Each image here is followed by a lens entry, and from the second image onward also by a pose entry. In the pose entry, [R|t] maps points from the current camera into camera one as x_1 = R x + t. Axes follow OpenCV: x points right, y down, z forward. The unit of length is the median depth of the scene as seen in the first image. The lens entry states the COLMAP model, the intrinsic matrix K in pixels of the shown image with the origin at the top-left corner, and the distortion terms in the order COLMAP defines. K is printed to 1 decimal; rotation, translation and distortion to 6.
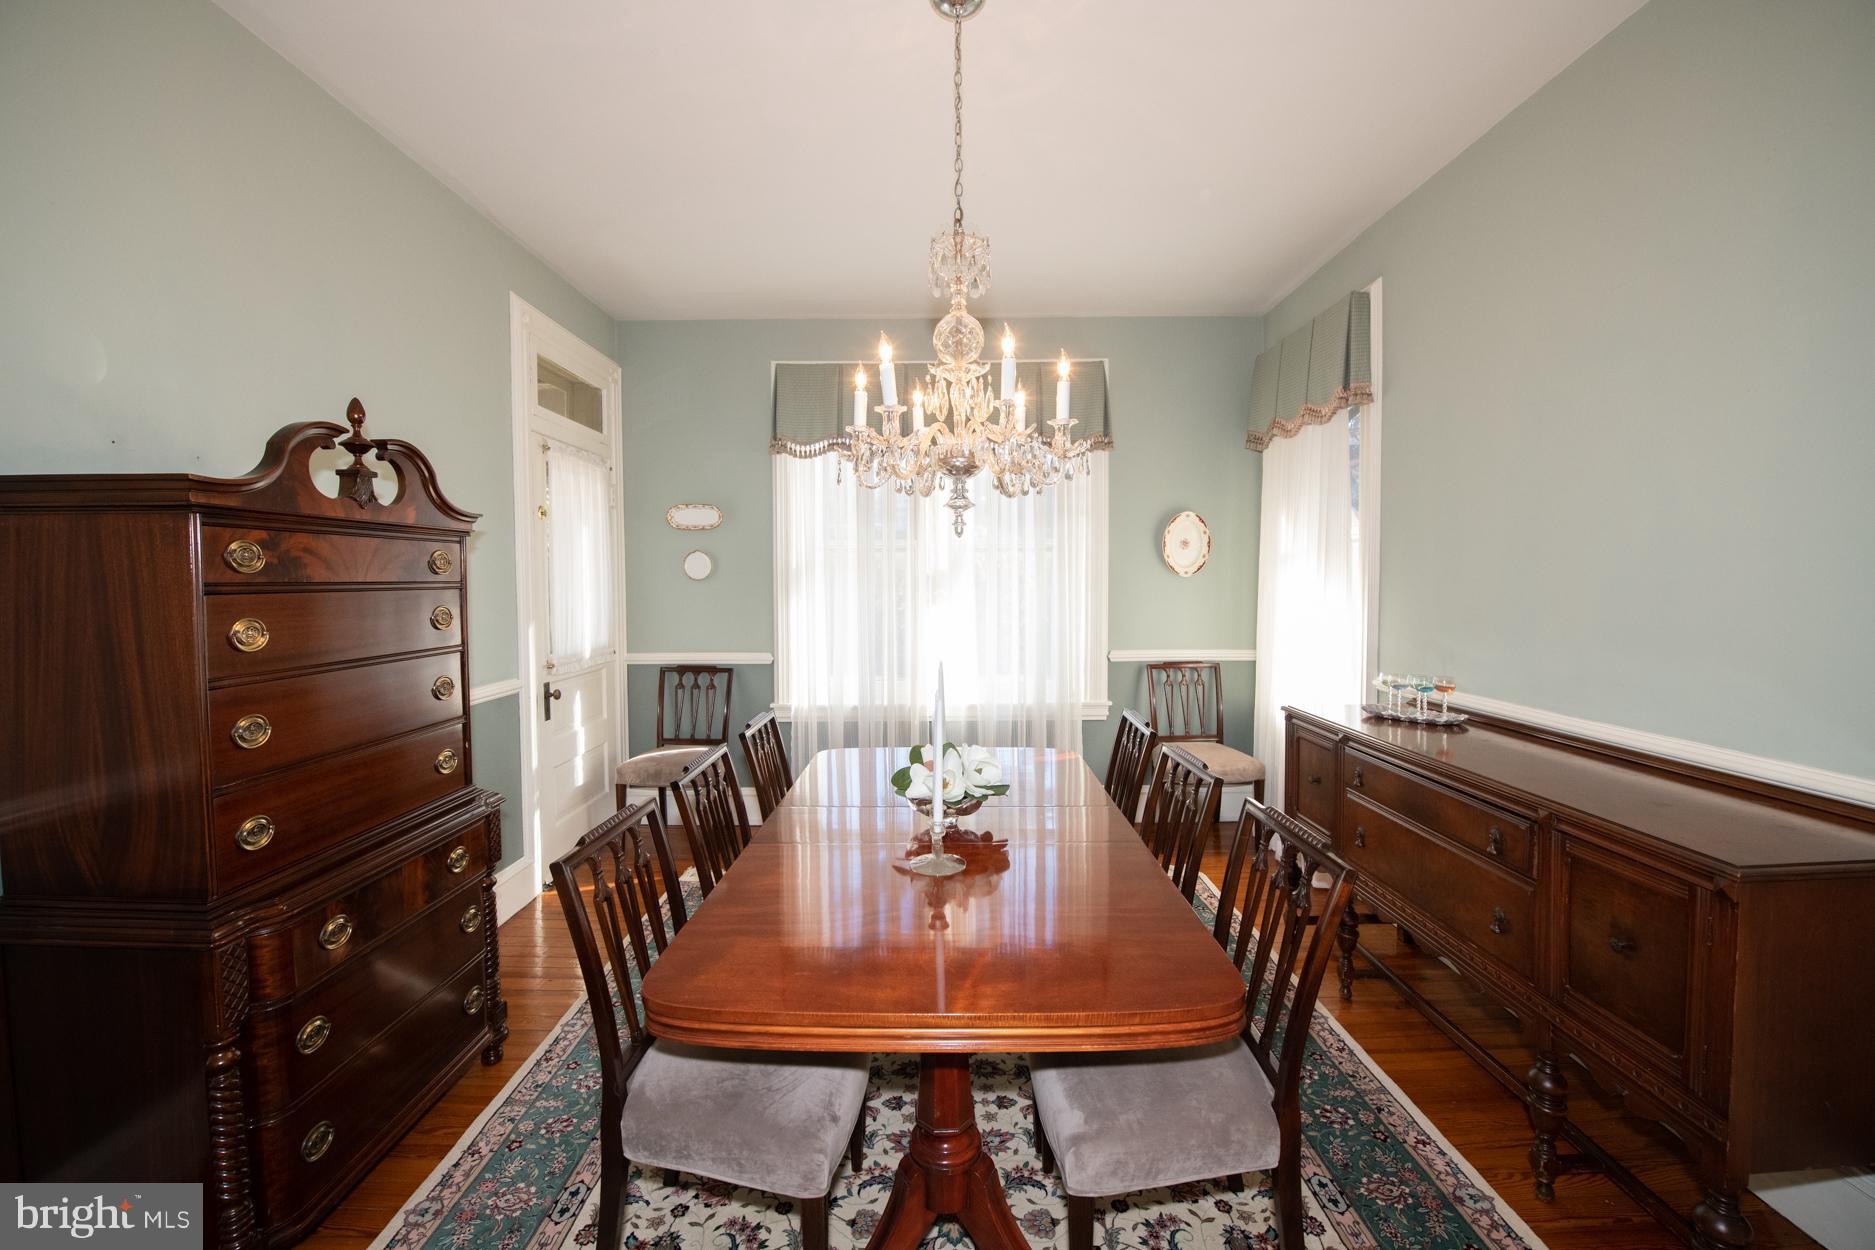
lens RADIAL K [[742.6, 0, 940.4], [0, 742.6, 606.2], [0, 0, 1]] dist [-0.012049, -0.005203]
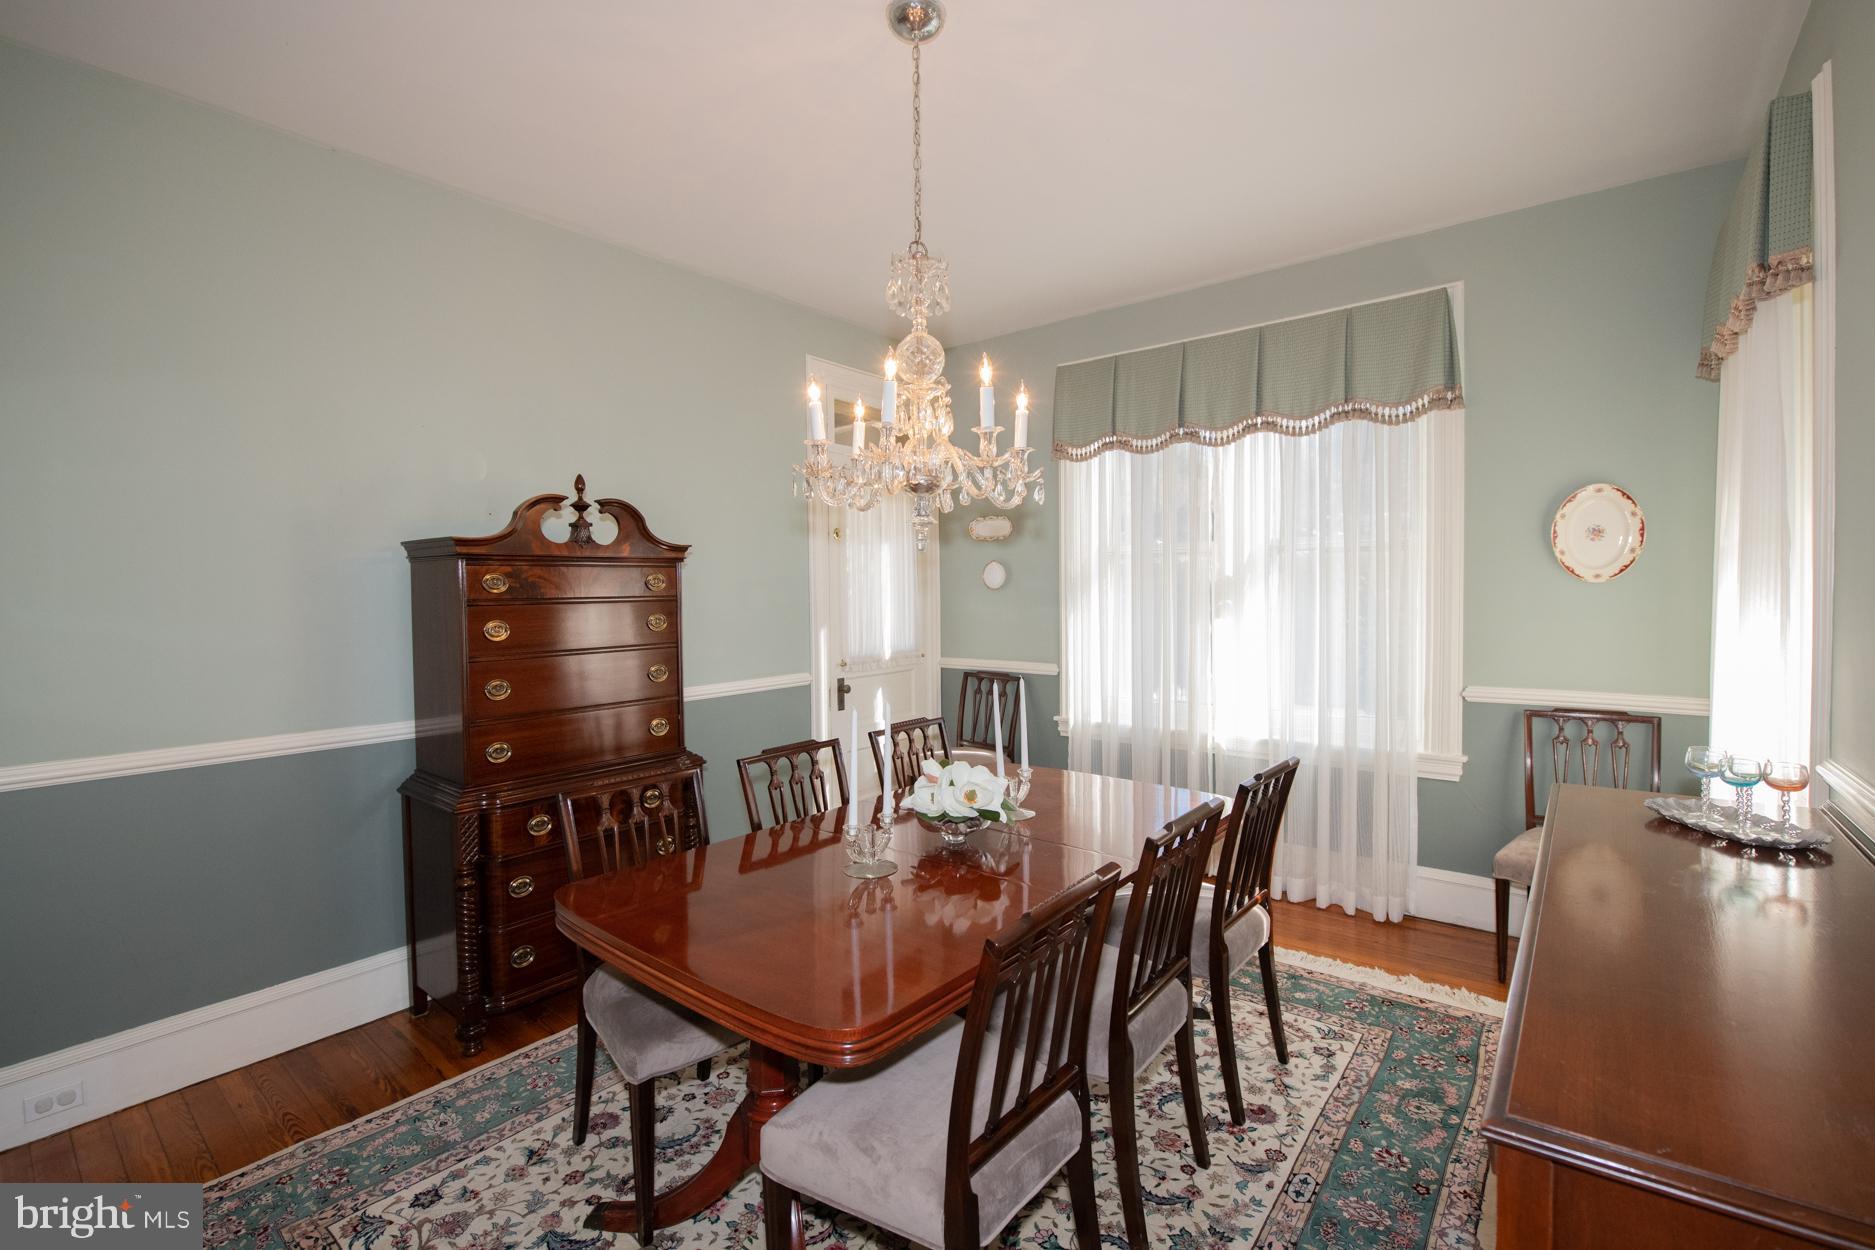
lens RADIAL K [[824.5, 0, 936.4], [0, 824.5, 605.5], [0, 0, 1]] dist [-0.004782, -0.000990]
pose [[0.781723, 0.009805, -0.623549, 0.450969], [-0.014007, 0.999900, -0.001838, -0.012998], [0.623469, 0.010171, 0.781782, 0.079555]]
